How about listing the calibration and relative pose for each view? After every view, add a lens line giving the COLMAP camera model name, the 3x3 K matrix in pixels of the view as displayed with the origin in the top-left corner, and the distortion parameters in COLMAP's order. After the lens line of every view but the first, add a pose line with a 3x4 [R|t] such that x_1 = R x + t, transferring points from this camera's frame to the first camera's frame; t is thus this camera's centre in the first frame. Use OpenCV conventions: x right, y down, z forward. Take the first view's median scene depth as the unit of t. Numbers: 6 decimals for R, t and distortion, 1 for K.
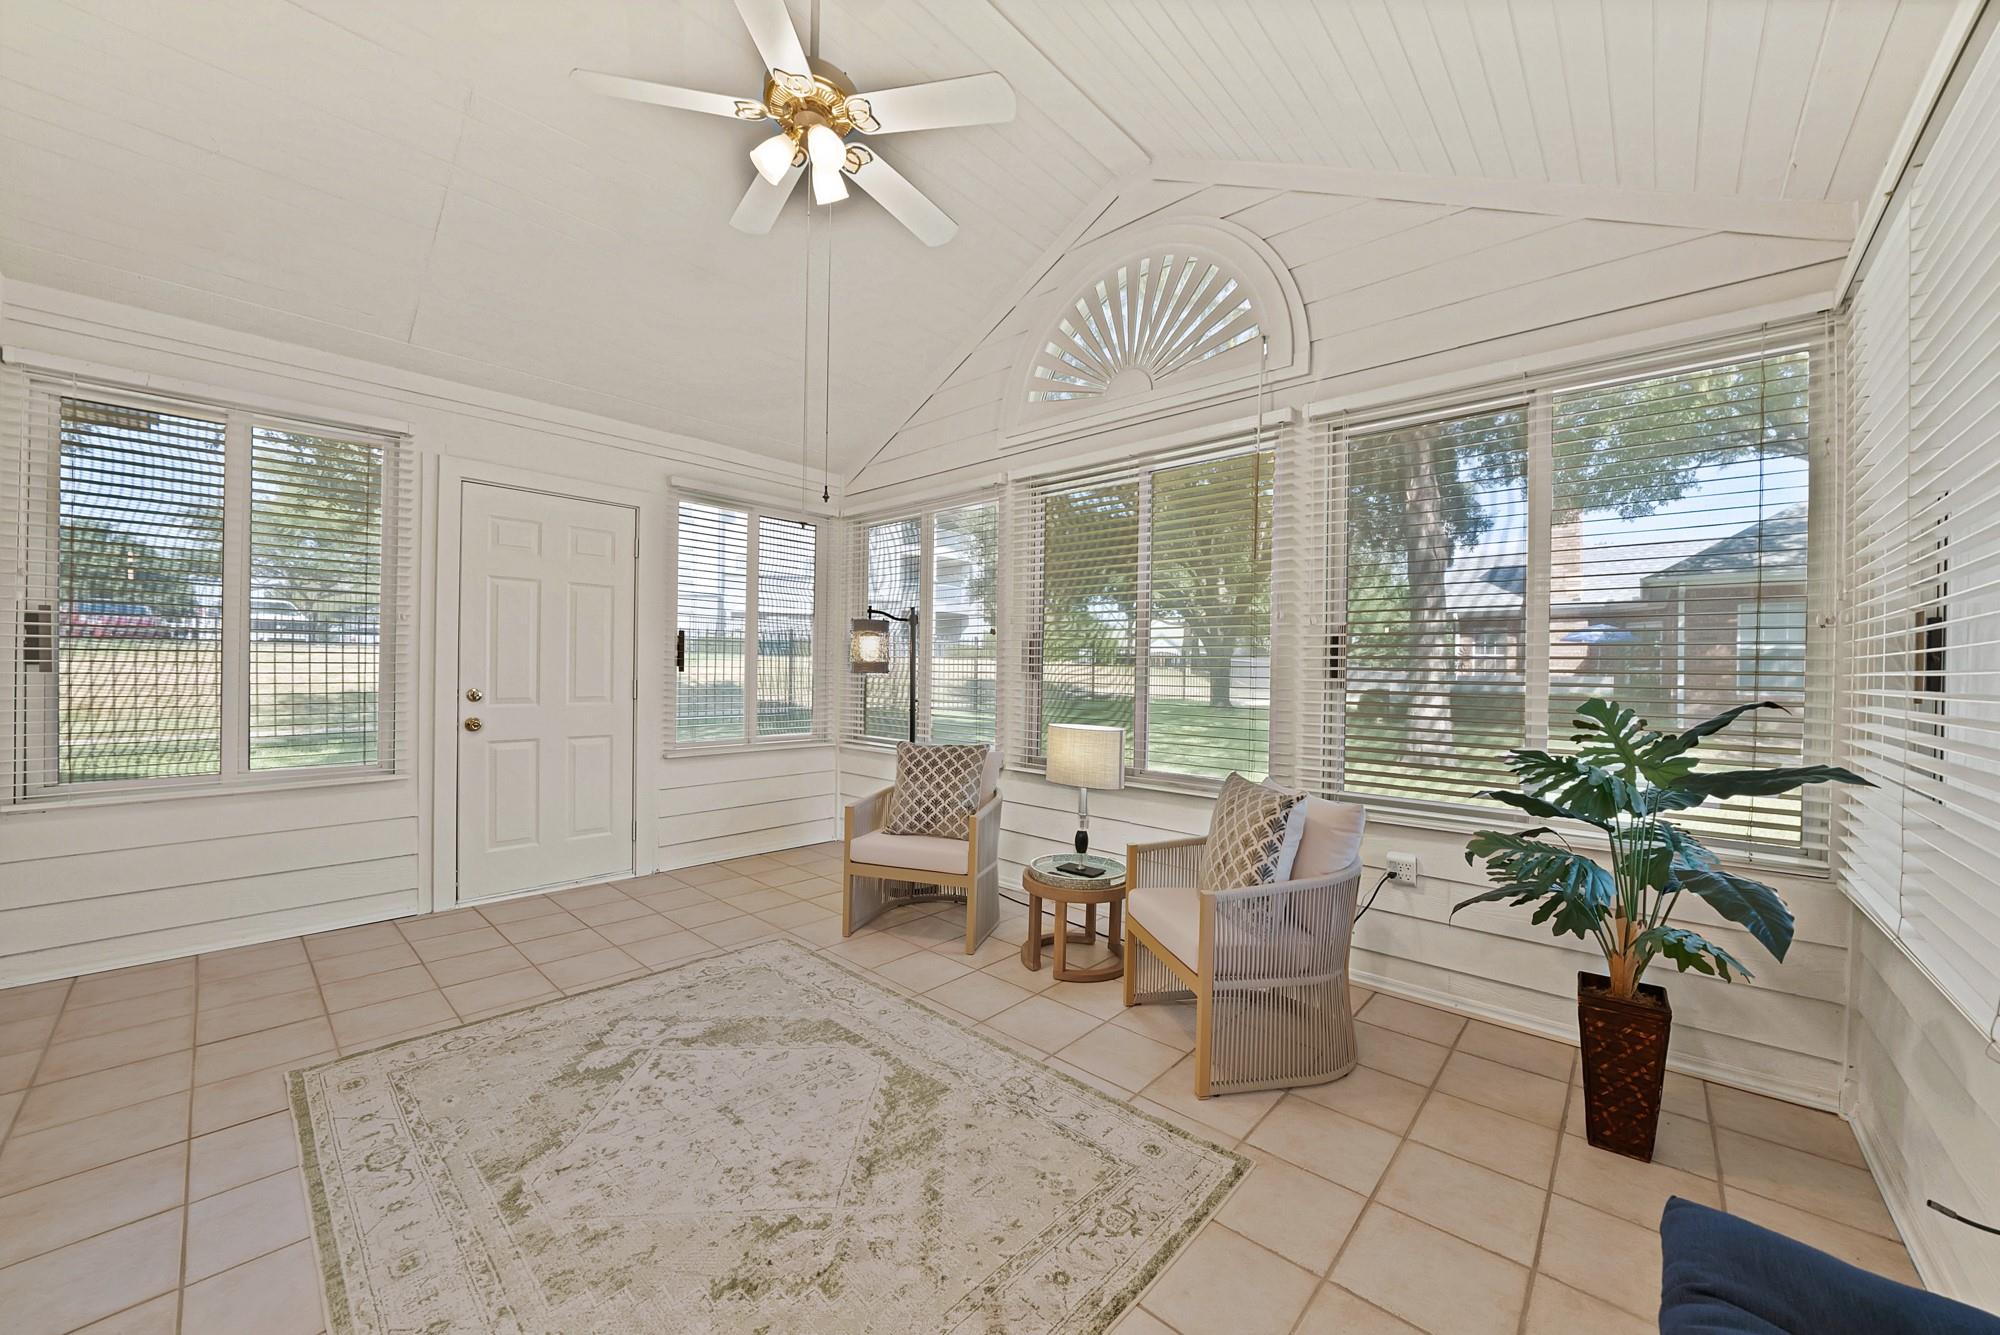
lens RADIAL K [[718.6, 0, 1006.1], [0, 718.6, 671.4], [0, 0, 1]] dist [-0.023430, 0.000989]
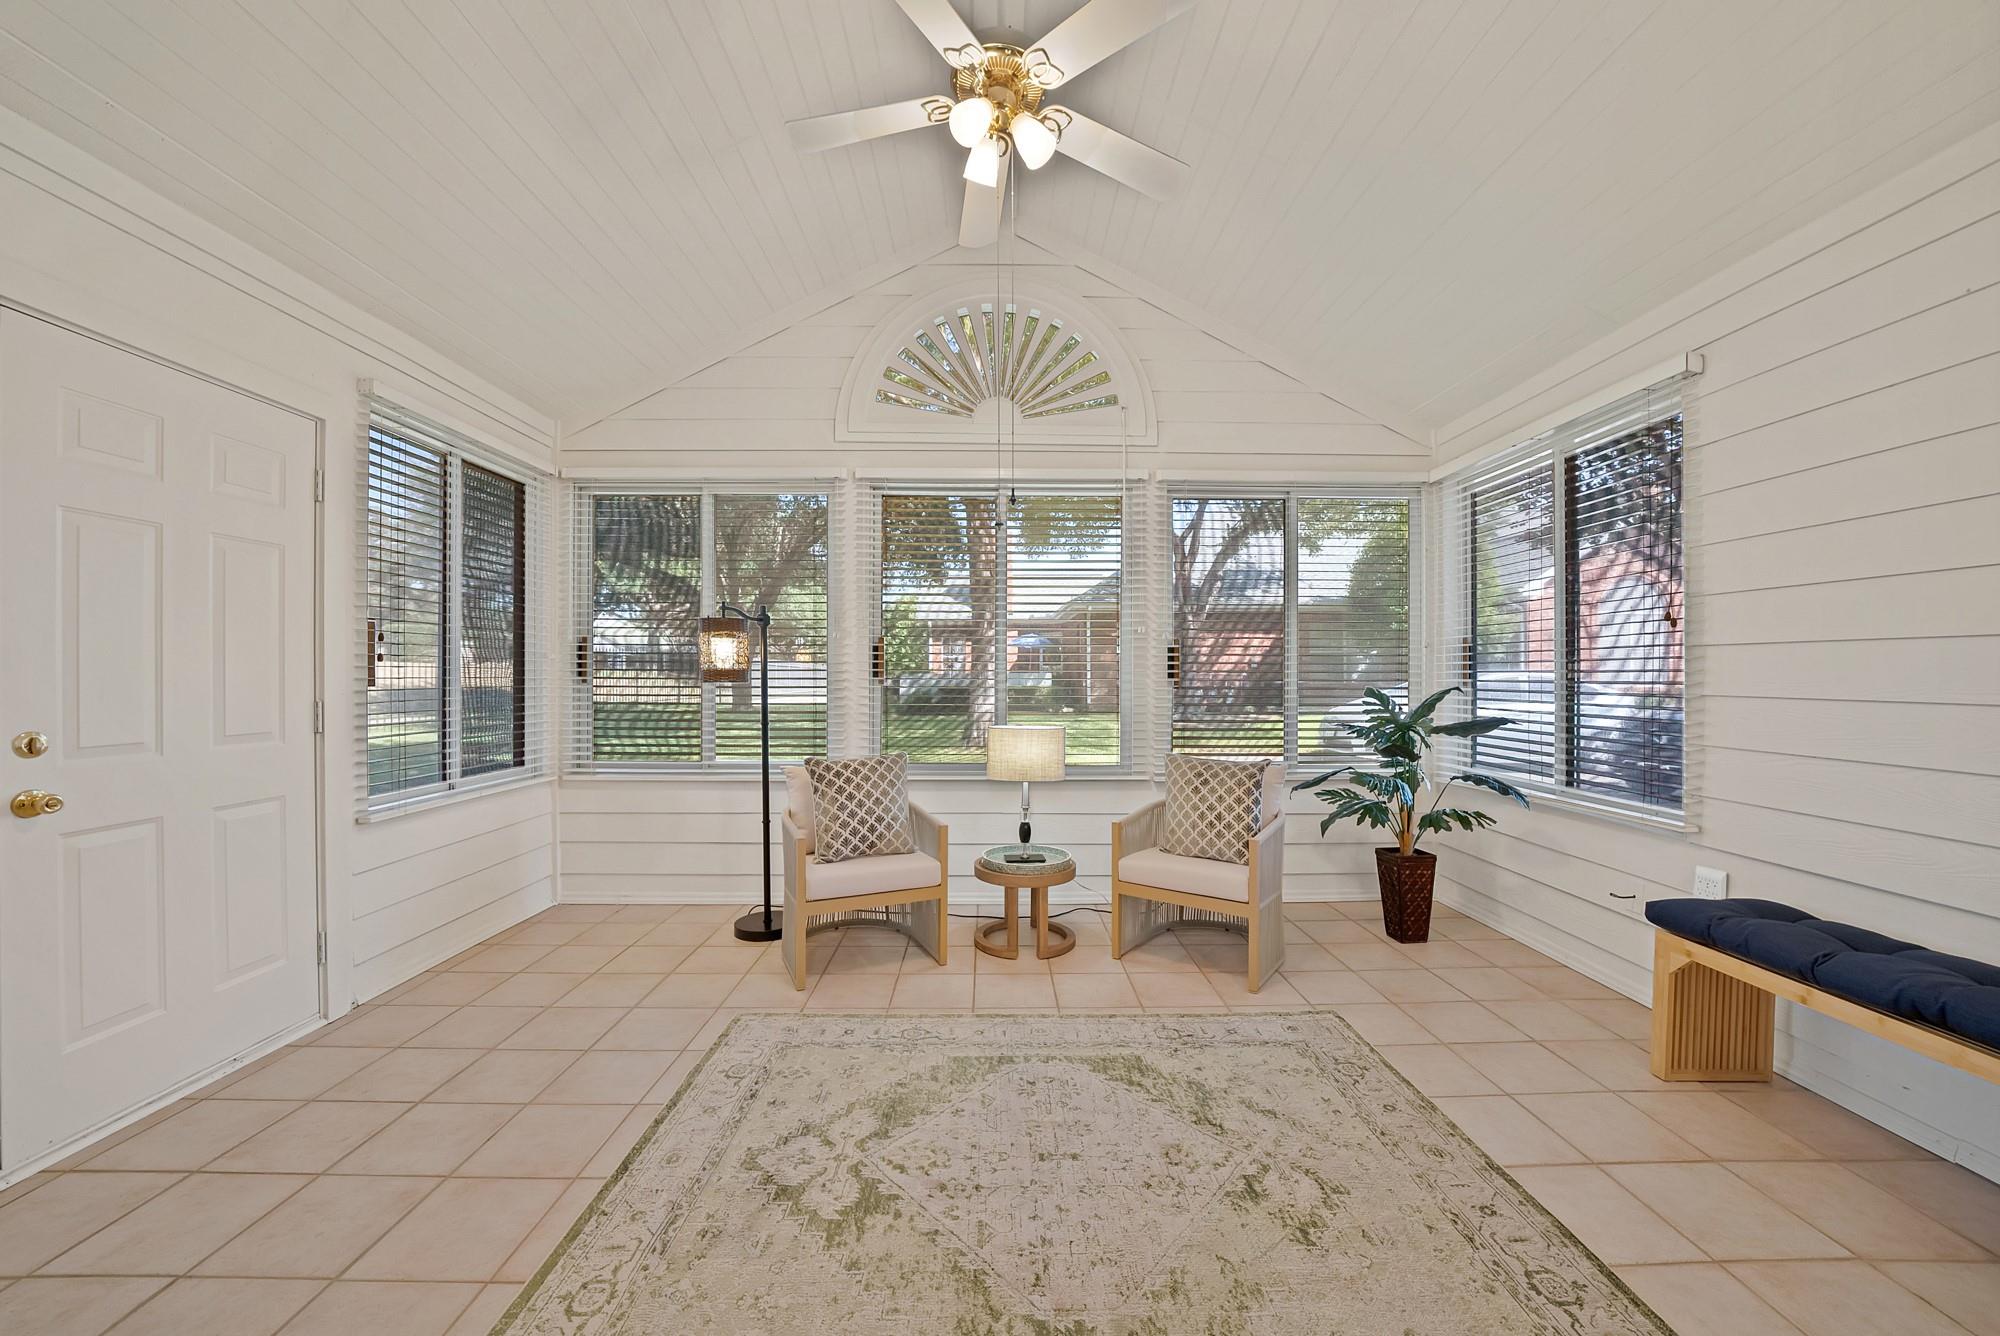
lens RADIAL K [[718.6, 0, 992.4], [0, 718.6, 676.4], [0, 0, 1]] dist [-0.023430, 0.000989]
pose [[0.740482, -0.014896, 0.671911, -0.819672], [0.013292, 0.999883, 0.007519, -0.011182], [-0.671945, 0.003364, 0.740593, 0.277365]]
